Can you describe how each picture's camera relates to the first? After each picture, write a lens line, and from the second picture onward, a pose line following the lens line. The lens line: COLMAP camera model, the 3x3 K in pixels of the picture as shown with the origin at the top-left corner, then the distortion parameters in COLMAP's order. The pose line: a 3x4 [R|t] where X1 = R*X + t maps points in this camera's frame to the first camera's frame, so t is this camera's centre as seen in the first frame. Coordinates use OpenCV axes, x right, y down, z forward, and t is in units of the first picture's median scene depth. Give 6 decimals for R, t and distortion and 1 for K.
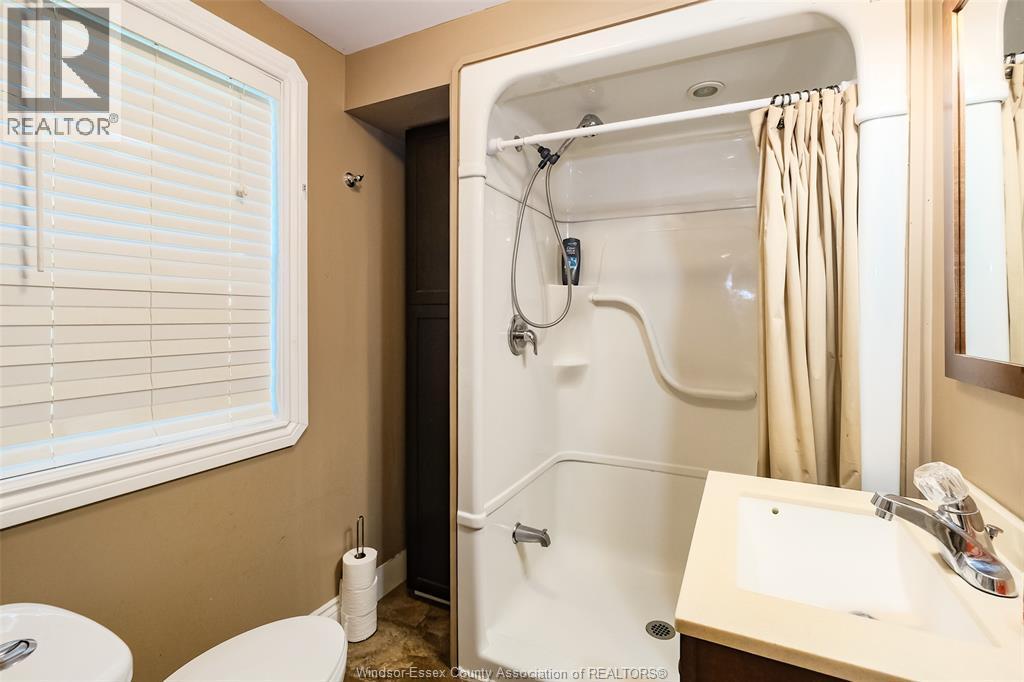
lens RADIAL K [[448.8, 0, 527.9], [0, 448.8, 324.3], [0, 0, 1]] dist [-0.001547, 0.000033]
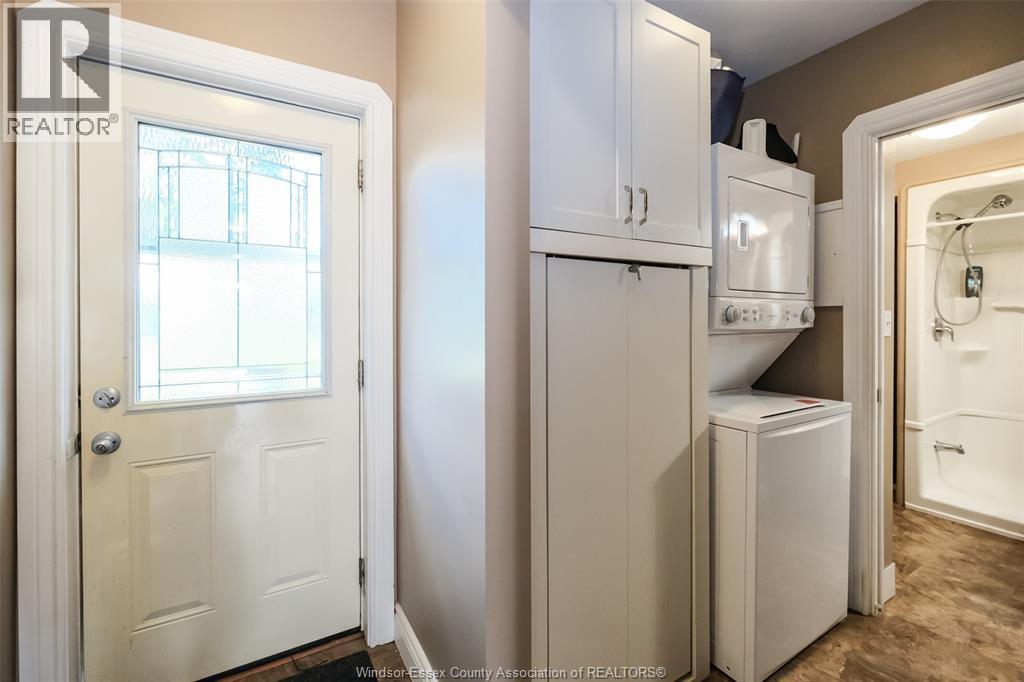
lens RADIAL K [[448.8, 0, 527.9], [0, 448.8, 324.3], [0, 0, 1]] dist [-0.001547, 0.000033]
pose [[0.837112, 0.004230, -0.547015, -0.390886], [-0.004912, 0.999988, 0.000216, 0.011733], [0.547010, 0.002506, 0.837123, -1.256671]]
